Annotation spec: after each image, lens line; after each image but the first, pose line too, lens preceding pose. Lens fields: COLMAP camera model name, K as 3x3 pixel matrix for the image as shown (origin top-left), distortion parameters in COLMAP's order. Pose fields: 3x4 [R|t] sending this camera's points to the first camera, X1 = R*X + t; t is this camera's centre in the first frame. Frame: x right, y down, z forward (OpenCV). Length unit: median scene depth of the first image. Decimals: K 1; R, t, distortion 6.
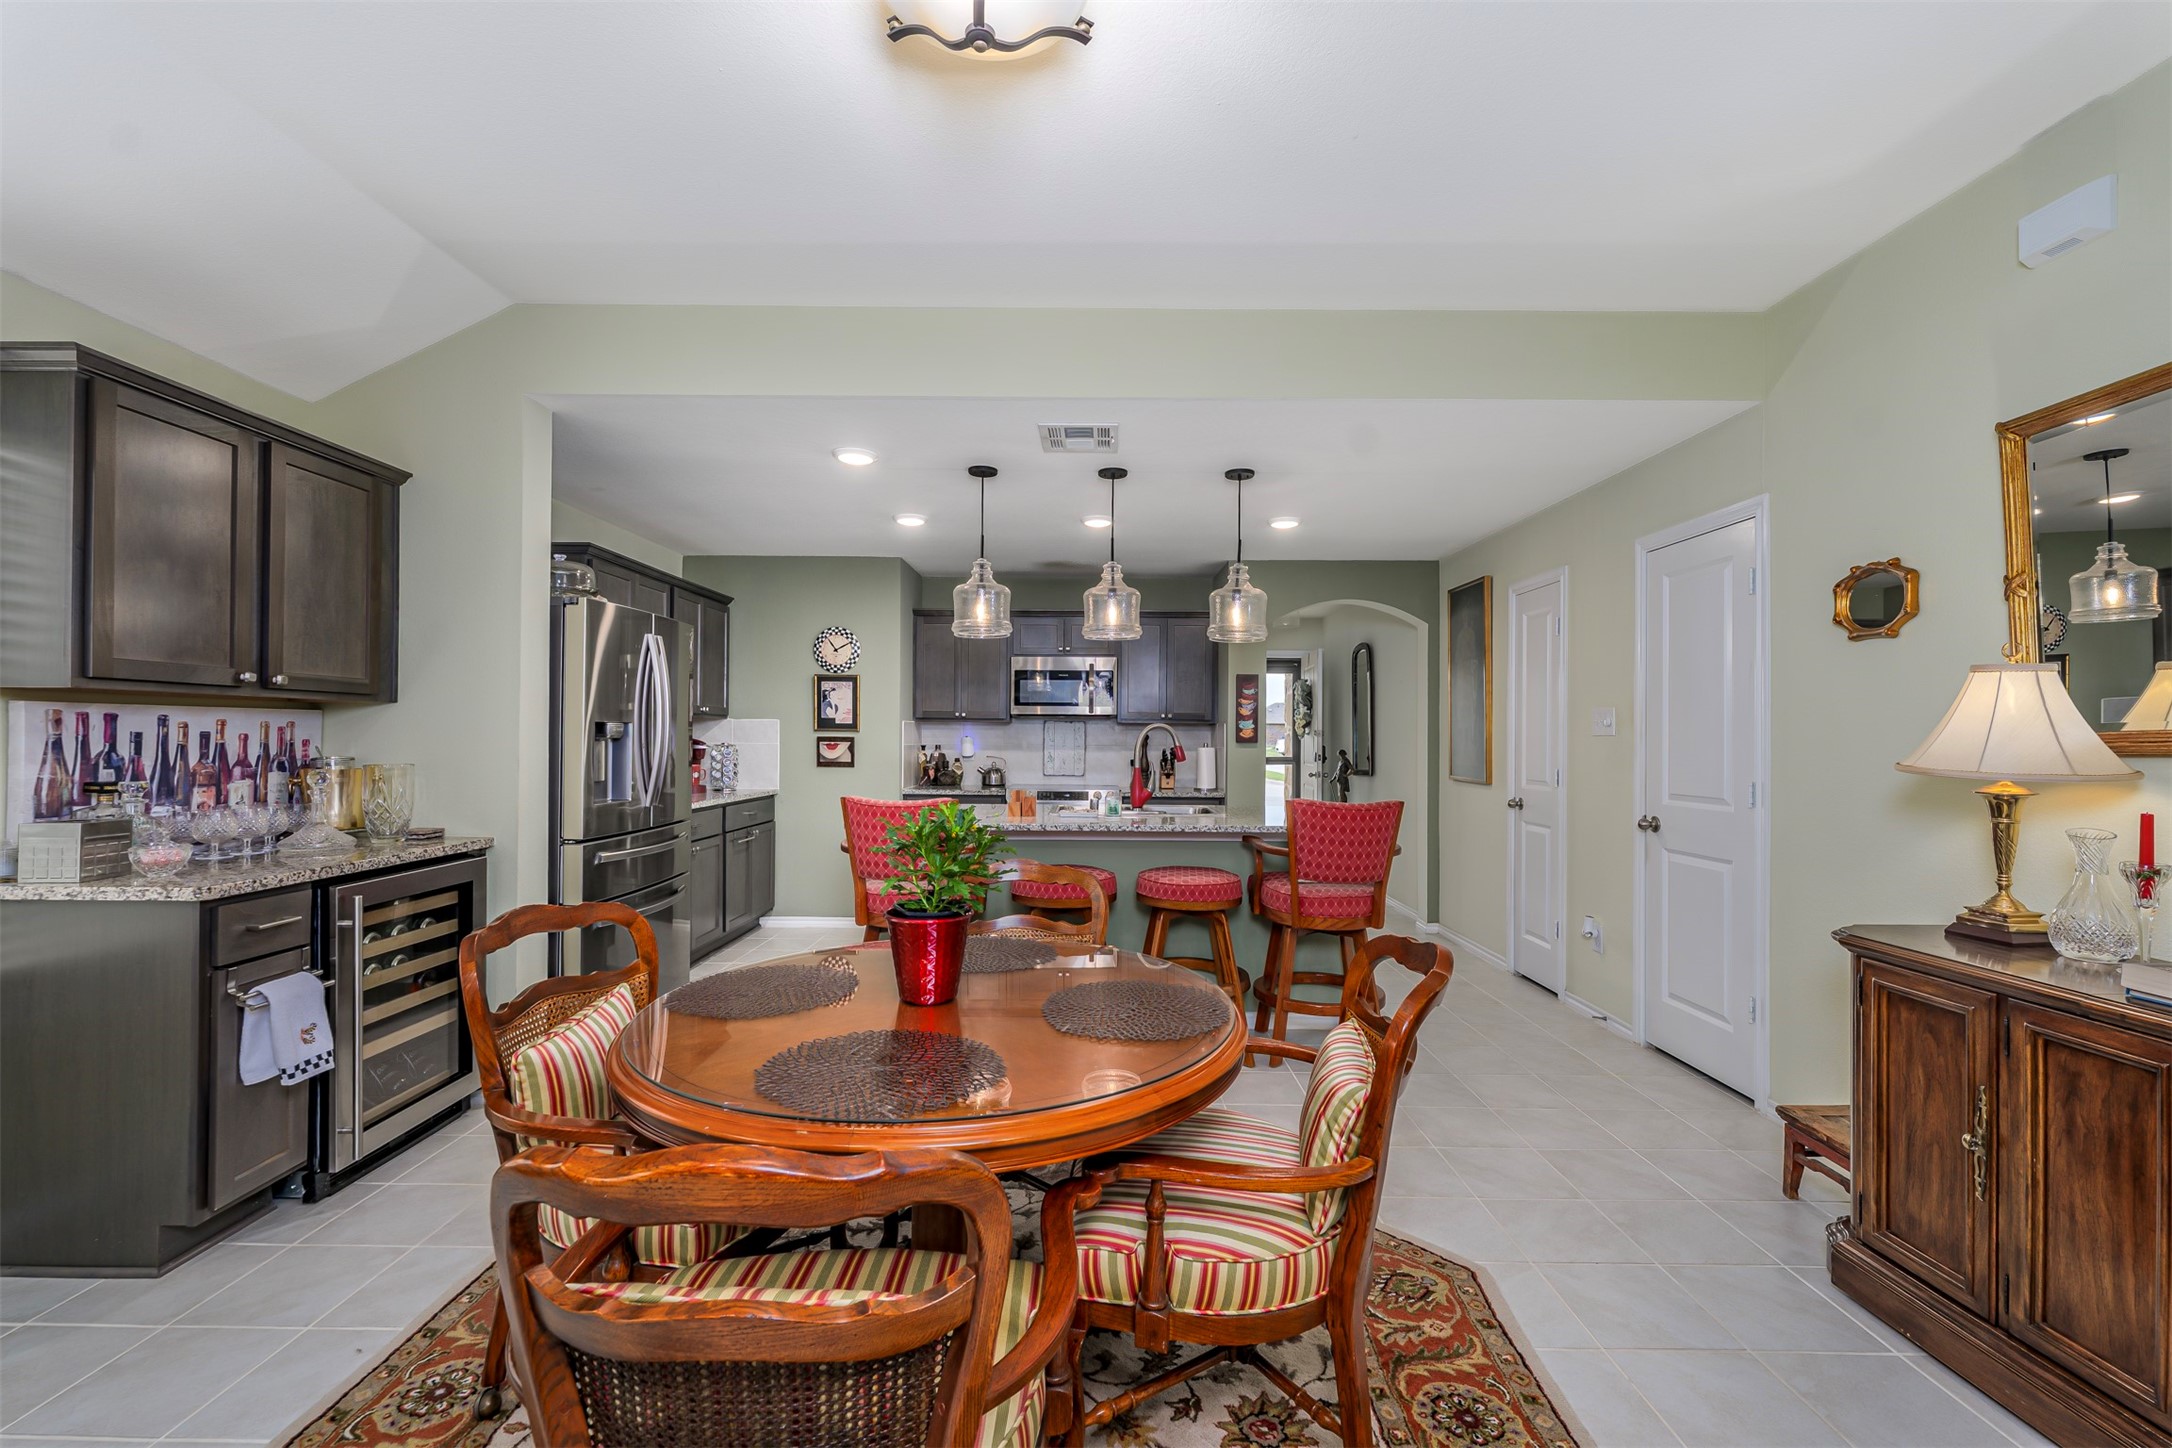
lens RADIAL K [[880.9, 0, 1088.8], [0, 880.9, 727.4], [0, 0, 1]] dist [0.001764, 0.000179]
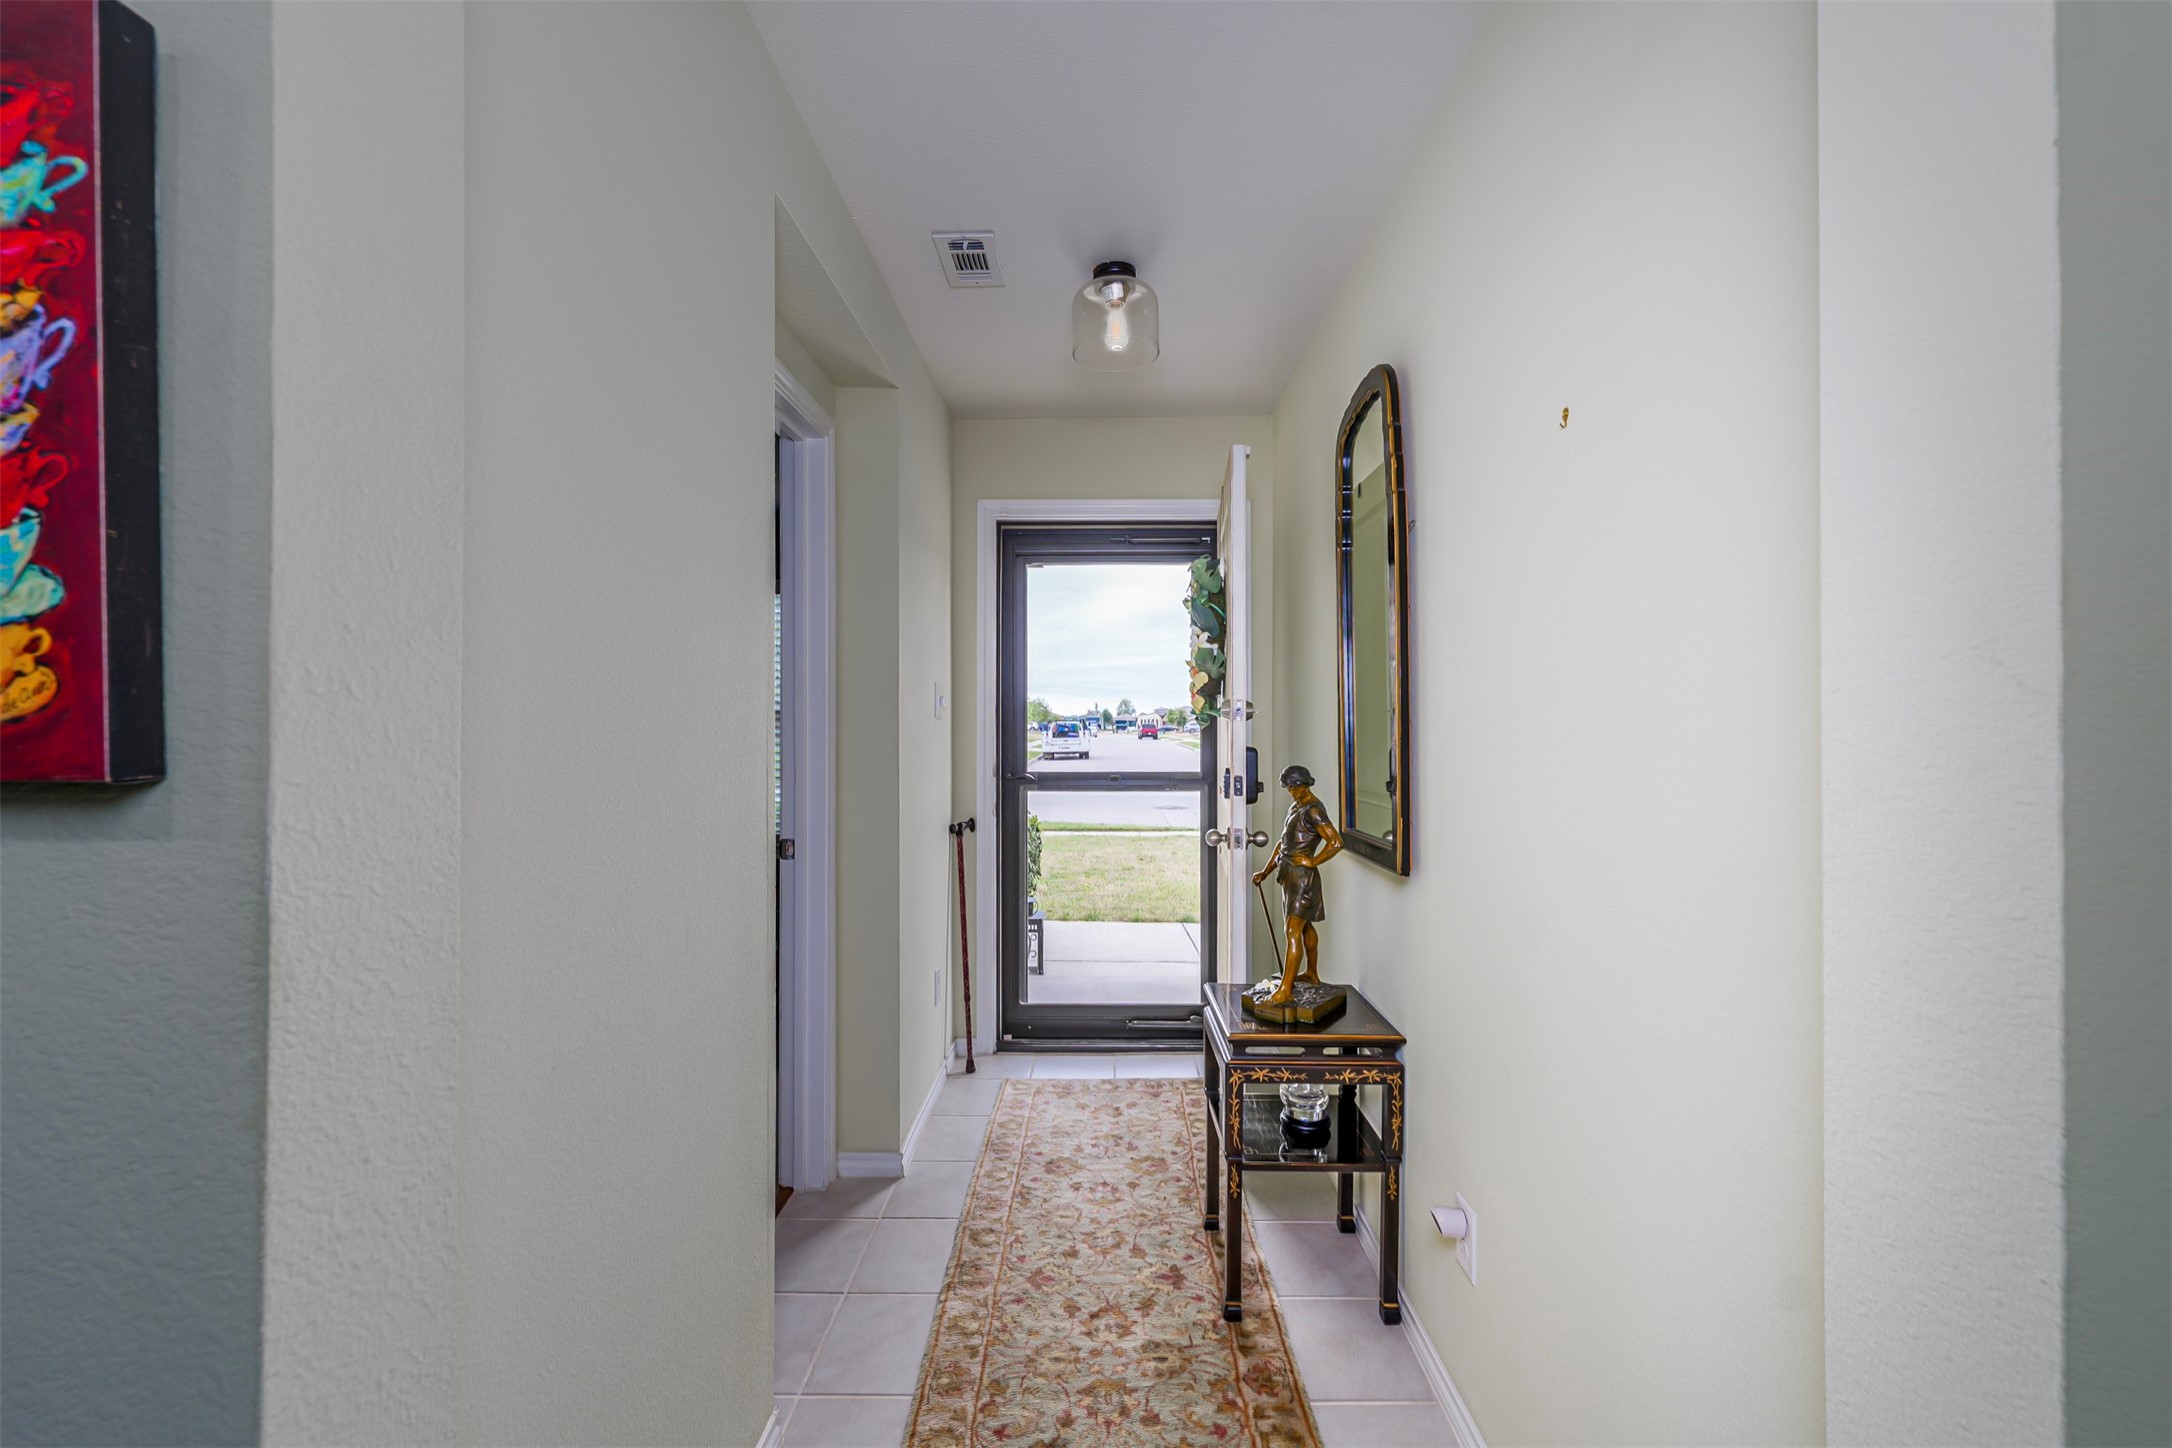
lens RADIAL K [[880.9, 0, 1088.5], [0, 880.9, 728.7], [0, 0, 1]] dist [0.001764, 0.000179]
pose [[0.999759, -0.006693, -0.020894, 0.296011], [0.006992, 0.999874, 0.014255, 0.011865], [0.020796, -0.014398, 0.999680, 0.937531]]
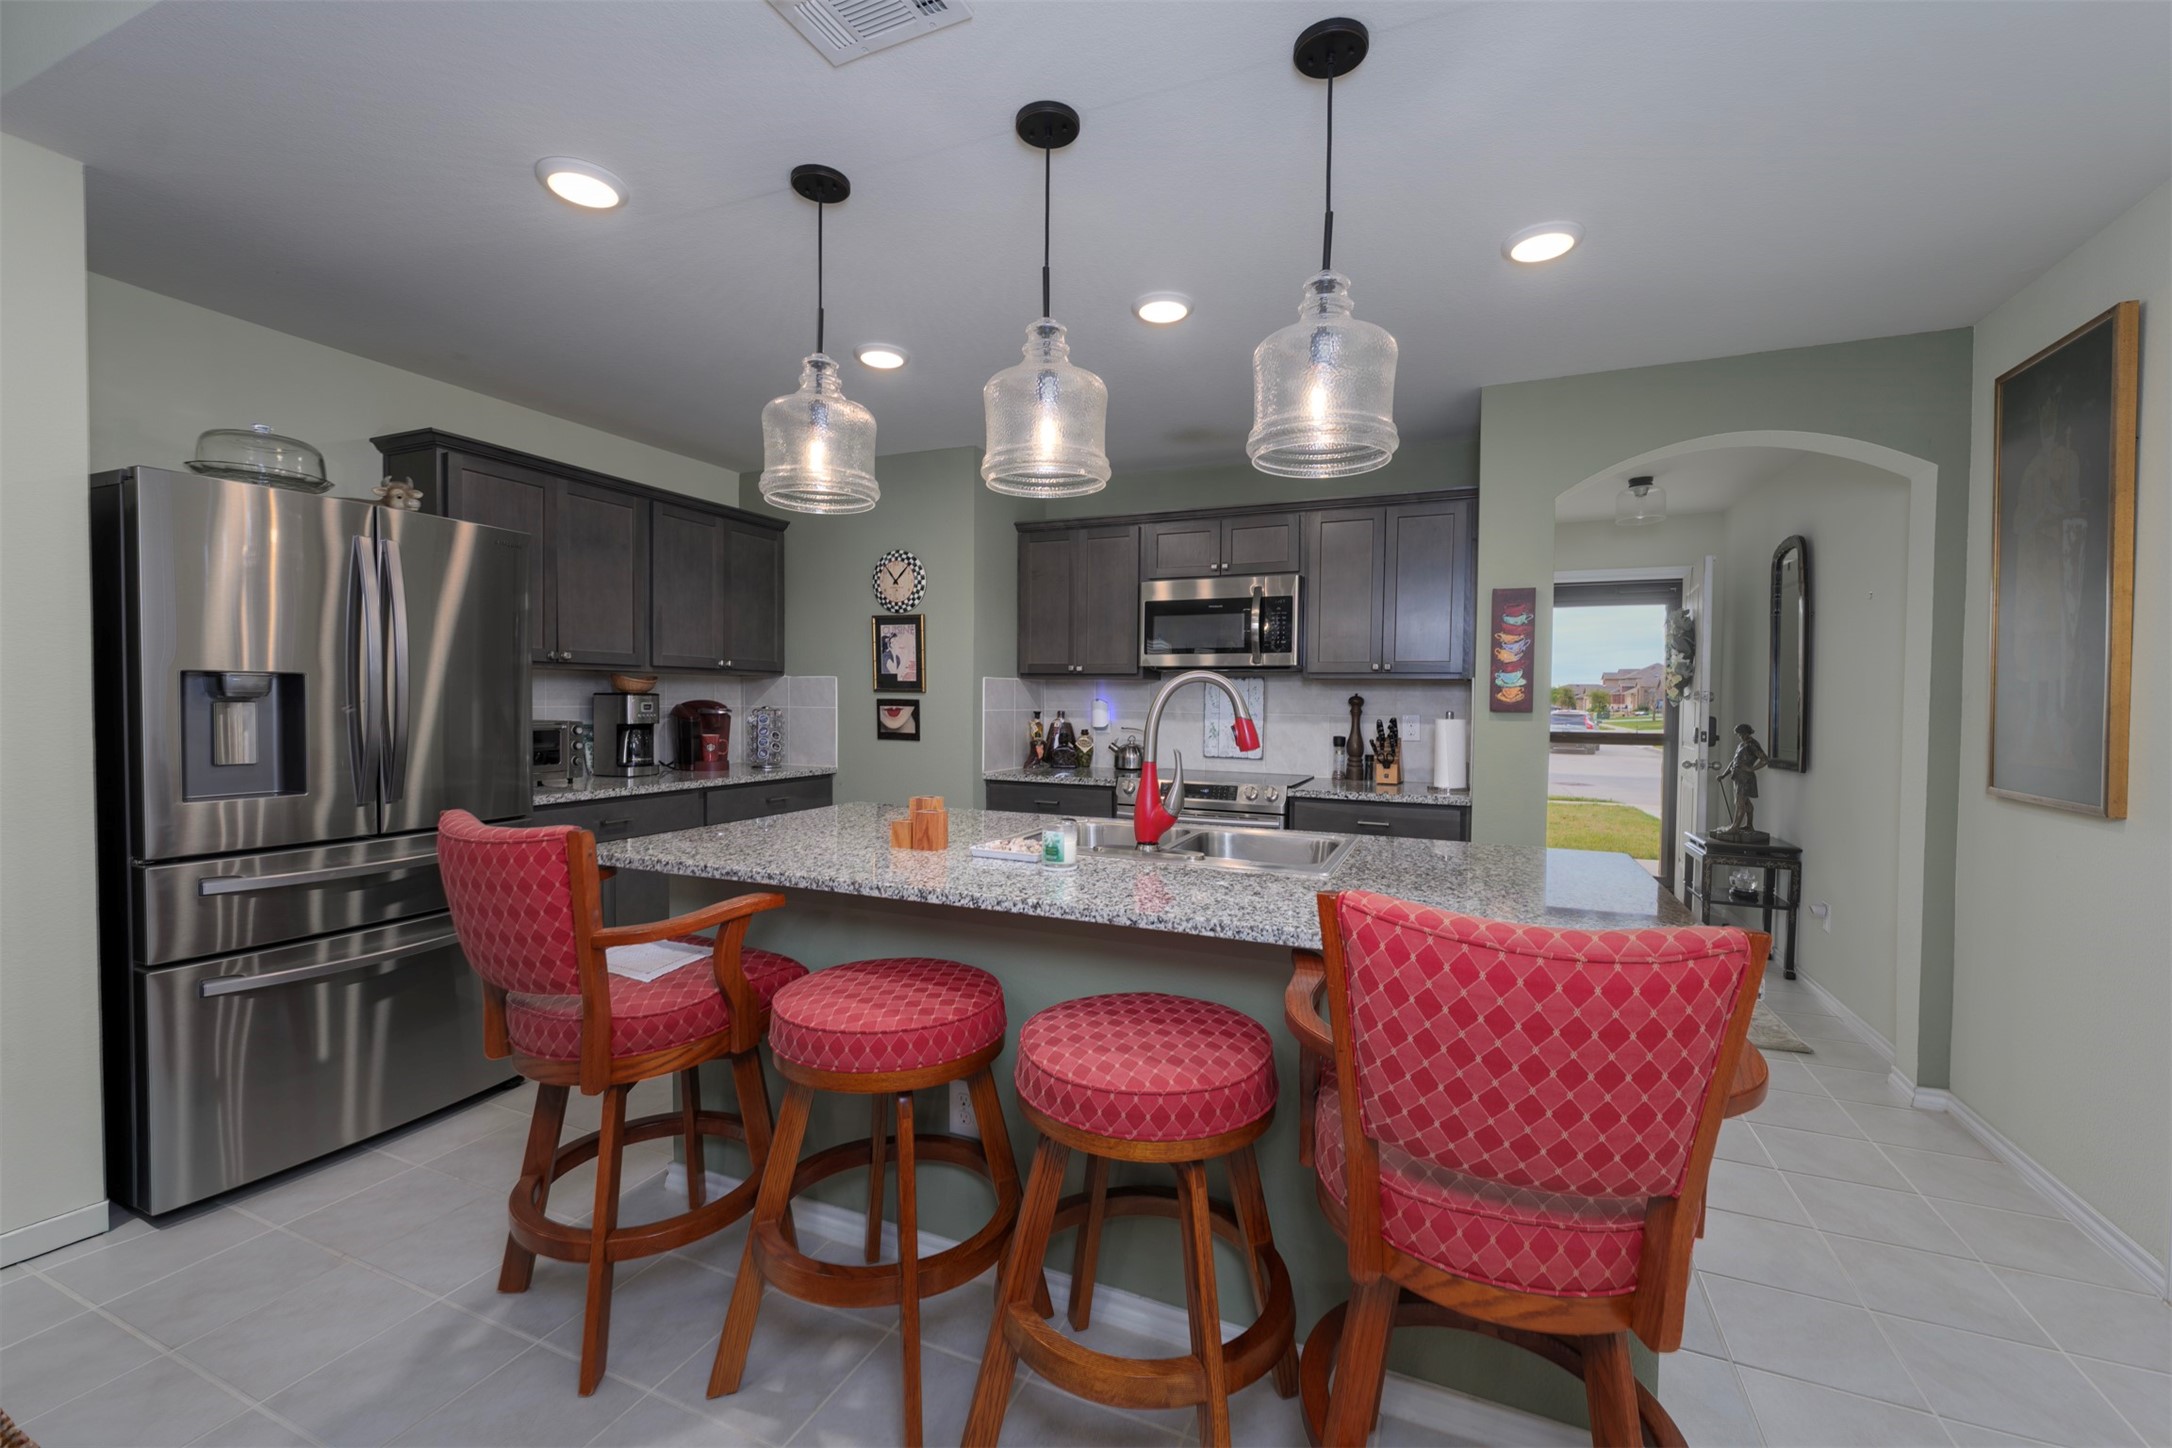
lens RADIAL K [[880.9, 0, 1090.4], [0, 880.9, 720.3], [0, 0, 1]] dist [0.001764, 0.000179]
pose [[0.919743, 0.011580, -0.392350, 0.153651], [0.000411, 0.999536, 0.030464, 0.005908], [0.392521, -0.028180, 0.919311, 0.380810]]
